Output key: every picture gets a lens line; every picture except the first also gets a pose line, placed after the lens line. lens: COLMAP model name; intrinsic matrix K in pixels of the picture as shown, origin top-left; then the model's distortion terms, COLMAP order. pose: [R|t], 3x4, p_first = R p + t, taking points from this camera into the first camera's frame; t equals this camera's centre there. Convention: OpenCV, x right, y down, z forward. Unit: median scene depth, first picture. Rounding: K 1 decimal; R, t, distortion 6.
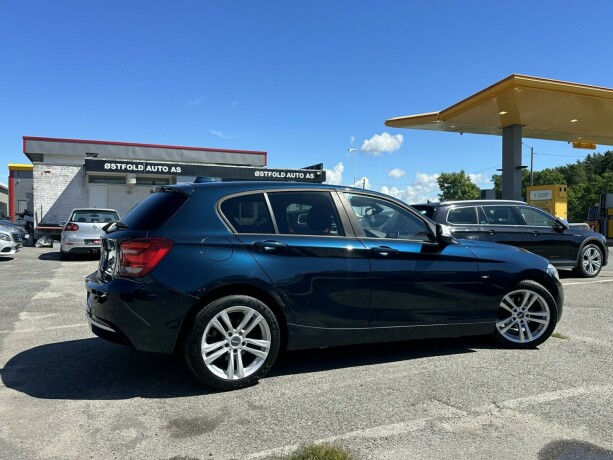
lens RADIAL K [[509.2, 0, 304.0], [0, 509.2, 231.2], [0, 0, 1]] dist [-0.001136, -0.014552]
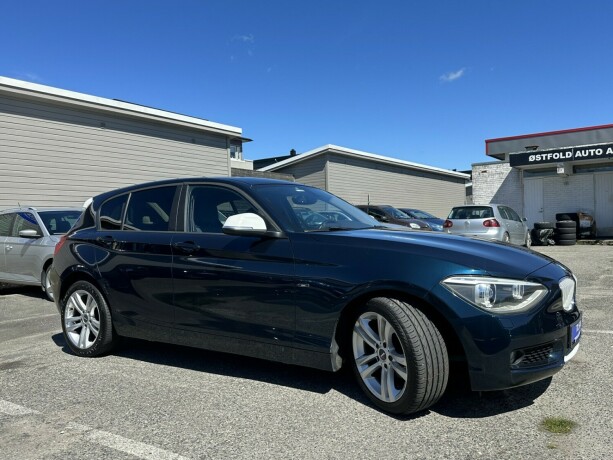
lens RADIAL K [[509.2, 0, 304.6], [0, 509.2, 231.1], [0, 0, 1]] dist [-0.001136, -0.014552]
pose [[0.520491, -0.019245, -0.853650, 0.202142], [0.025425, 0.999652, -0.007034, 0.004248], [0.853488, -0.018043, 0.520800, 0.136341]]
